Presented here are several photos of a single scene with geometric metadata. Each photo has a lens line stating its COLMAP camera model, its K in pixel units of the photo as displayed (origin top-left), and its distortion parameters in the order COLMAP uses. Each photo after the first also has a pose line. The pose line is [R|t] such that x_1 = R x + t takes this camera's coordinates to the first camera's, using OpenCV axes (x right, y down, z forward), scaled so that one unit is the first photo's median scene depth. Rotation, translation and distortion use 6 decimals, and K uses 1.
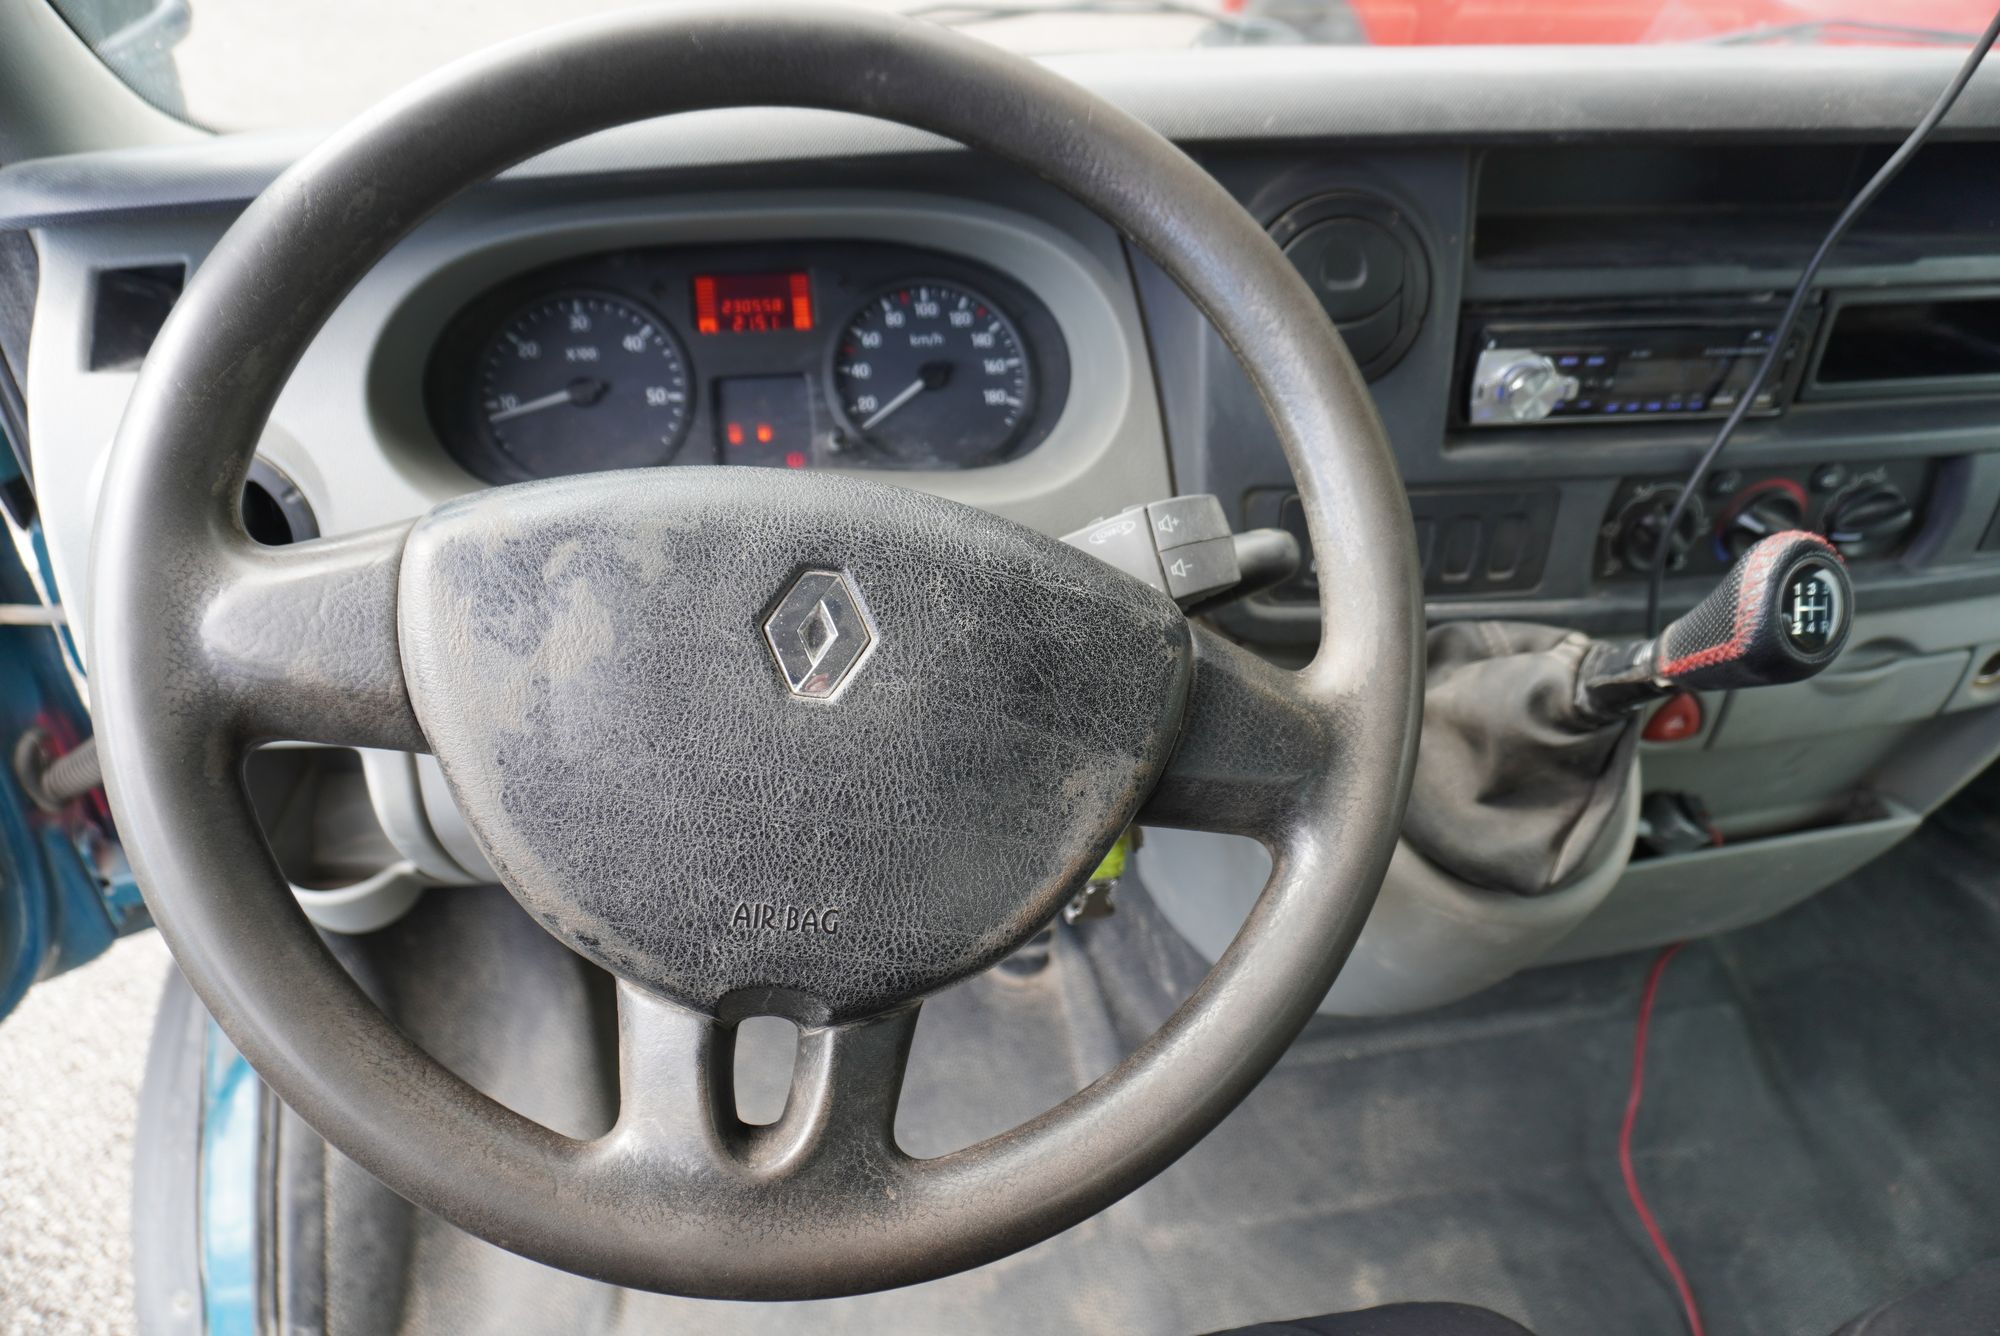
lens RADIAL K [[1339.7, 0, 1010.5], [0, 1339.7, 666.4], [0, 0, 1]] dist [-0.017761, 0.010266]
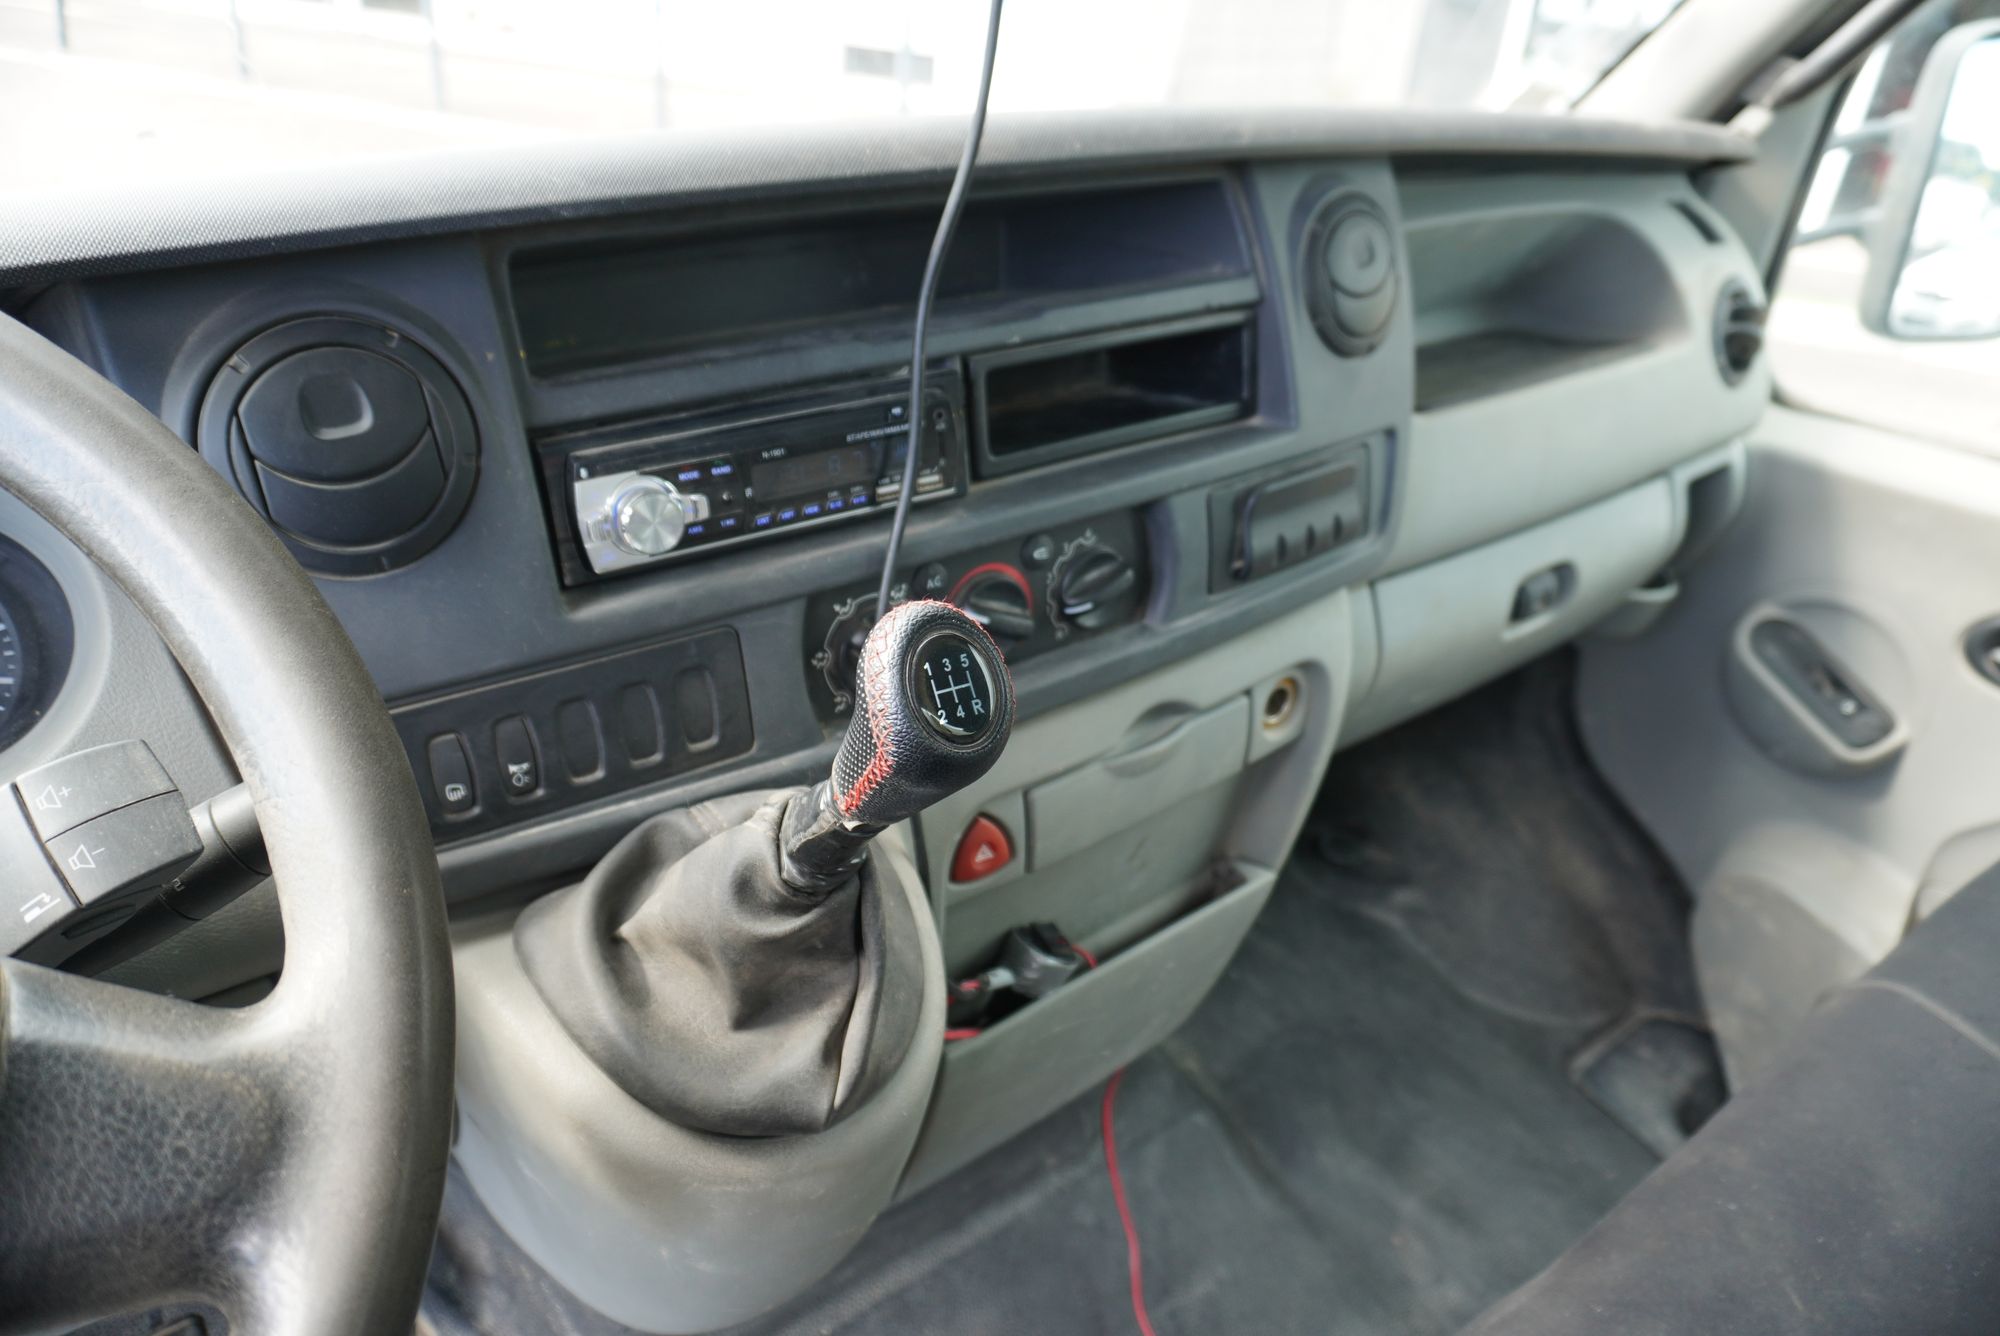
lens RADIAL K [[1339.7, 0, 993.0], [0, 1339.7, 670.9], [0, 0, 1]] dist [-0.017761, 0.010266]
pose [[0.904024, -0.229568, 0.360608, 0.255207], [0.285334, 0.952194, -0.109137, 0.030467], [-0.318315, 0.201556, 0.926310, 0.189144]]
